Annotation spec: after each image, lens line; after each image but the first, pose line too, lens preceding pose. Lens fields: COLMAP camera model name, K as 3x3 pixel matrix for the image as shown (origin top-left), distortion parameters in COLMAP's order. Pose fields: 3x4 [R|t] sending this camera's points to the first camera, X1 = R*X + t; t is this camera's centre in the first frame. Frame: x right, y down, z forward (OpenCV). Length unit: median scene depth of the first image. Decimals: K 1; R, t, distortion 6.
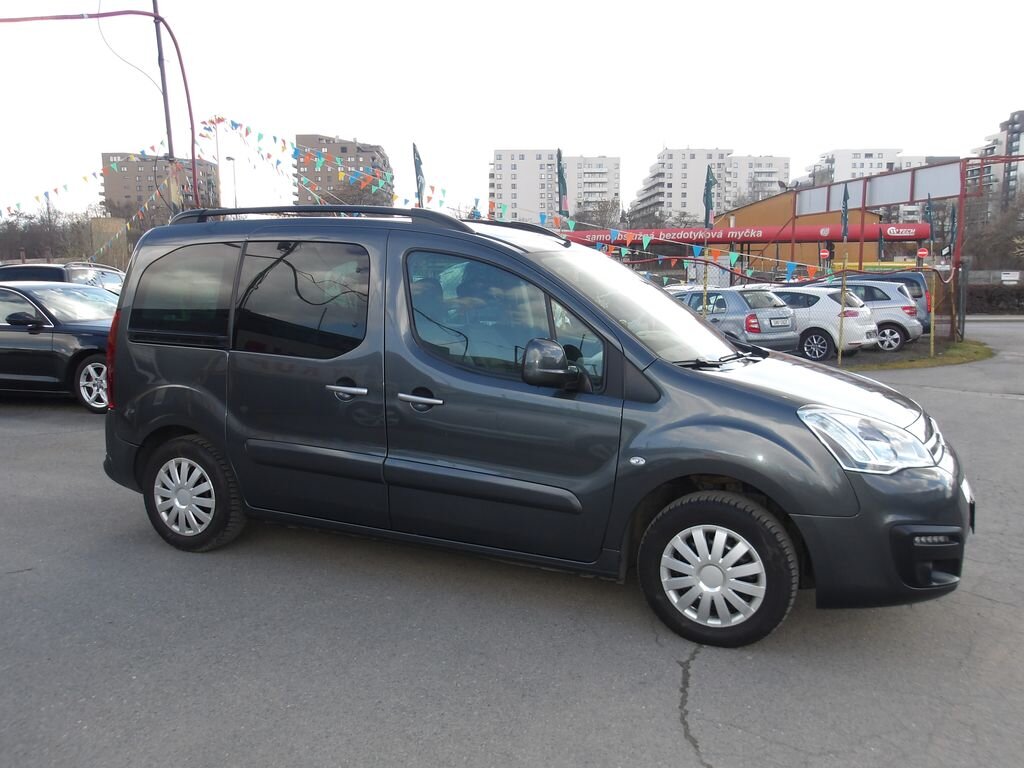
lens RADIAL K [[846.2, 0, 512.0], [0, 846.2, 384.0], [0, 0, 1]] dist [0.006571, 0.009544]
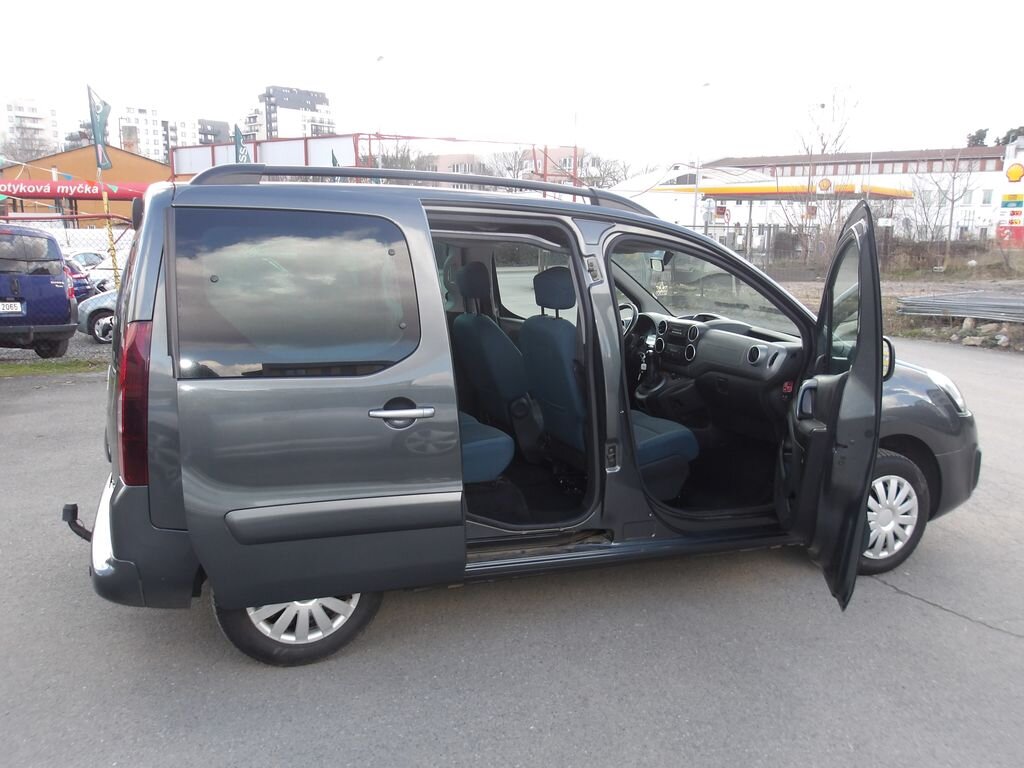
lens RADIAL K [[846.2, 0, 512.0], [0, 846.2, 384.0], [0, 0, 1]] dist [0.006571, 0.009544]
pose [[0.712681, -0.119139, 0.691297, -0.969466], [0.085800, 0.992878, 0.082659, -0.110483], [-0.696221, 0.000403, 0.717827, 0.501270]]
